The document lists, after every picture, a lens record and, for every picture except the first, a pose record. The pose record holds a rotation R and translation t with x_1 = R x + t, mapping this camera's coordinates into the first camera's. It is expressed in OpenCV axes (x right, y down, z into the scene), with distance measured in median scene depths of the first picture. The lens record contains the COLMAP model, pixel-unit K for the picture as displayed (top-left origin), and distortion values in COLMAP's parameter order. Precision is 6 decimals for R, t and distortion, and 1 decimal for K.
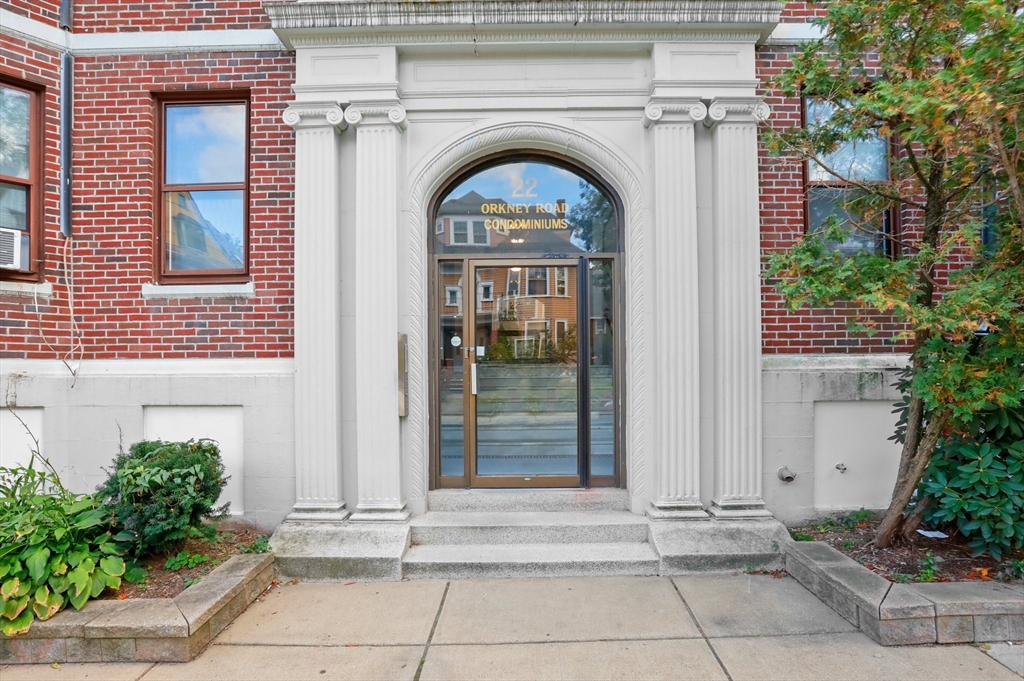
lens RADIAL K [[497.5, 0, 511.2], [0, 497.5, 372.5], [0, 0, 1]] dist [-0.027759, 0.006540]
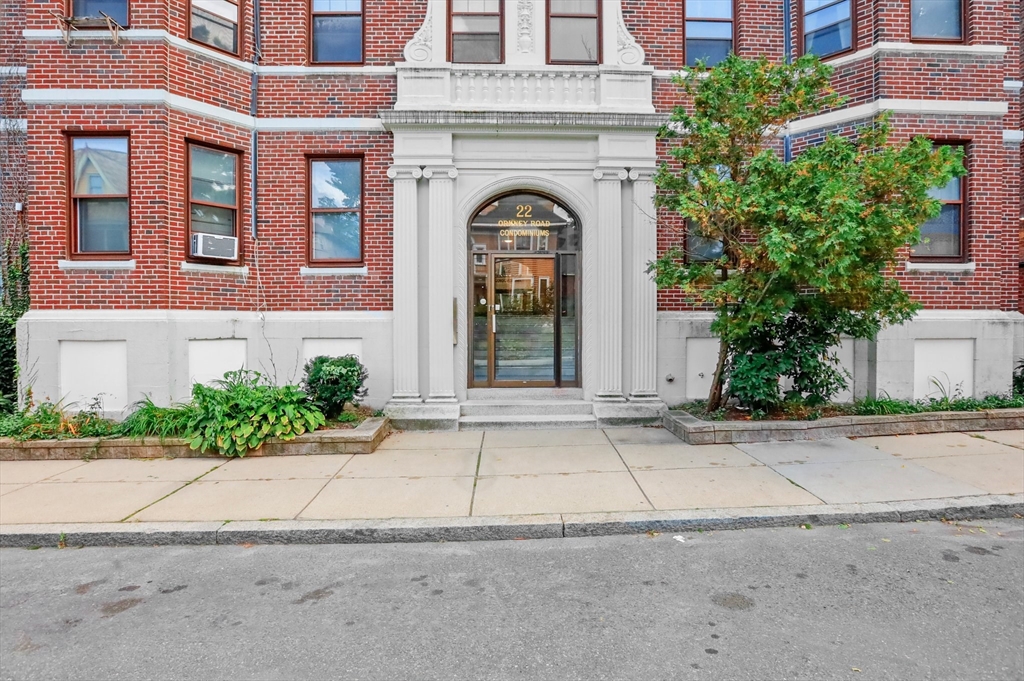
lens RADIAL K [[485.9, 0, 508.6], [0, 485.9, 335.2], [0, 0, 1]] dist [-0.056559, 0.020896]
pose [[0.999565, 0.004840, 0.029098, -0.076501], [-0.005444, 0.999771, 0.020702, 0.017897], [-0.028991, -0.020852, 0.999362, -0.707982]]
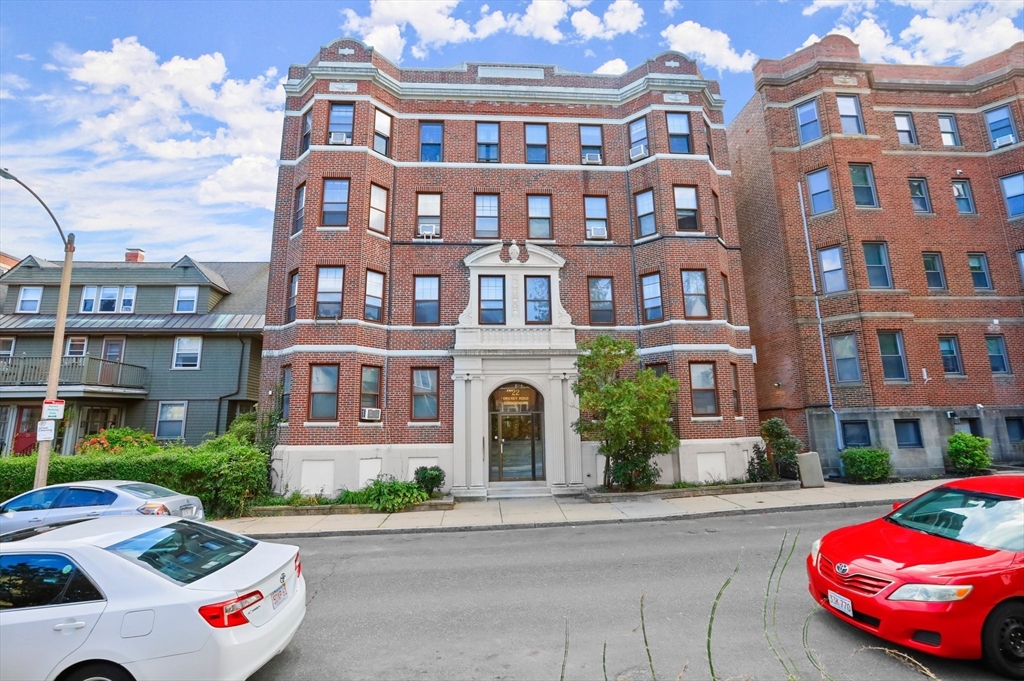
lens RADIAL K [[485.9, 0, 508.6], [0, 485.9, 335.2], [0, 0, 1]] dist [-0.056559, 0.020896]
pose [[0.997643, 0.005296, 0.068411, -0.276084], [0.008171, 0.980753, -0.195080, -0.110209], [-0.068128, 0.195179, 0.978398, -2.593063]]
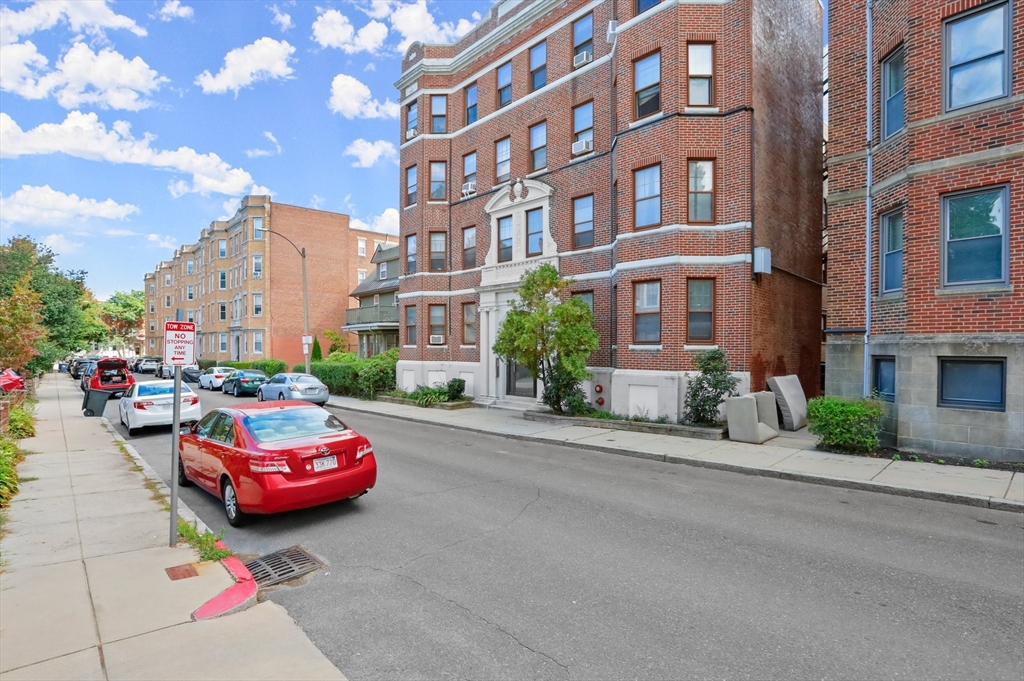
lens RADIAL K [[500.1, 0, 509.4], [0, 500.1, 350.9], [0, 0, 1]] dist [-0.031085, 0.000478]
pose [[0.688506, 0.014289, -0.725090, 3.039810], [-0.006453, 0.999887, 0.013577, -0.195466], [0.725202, -0.004669, 0.688520, -1.947431]]
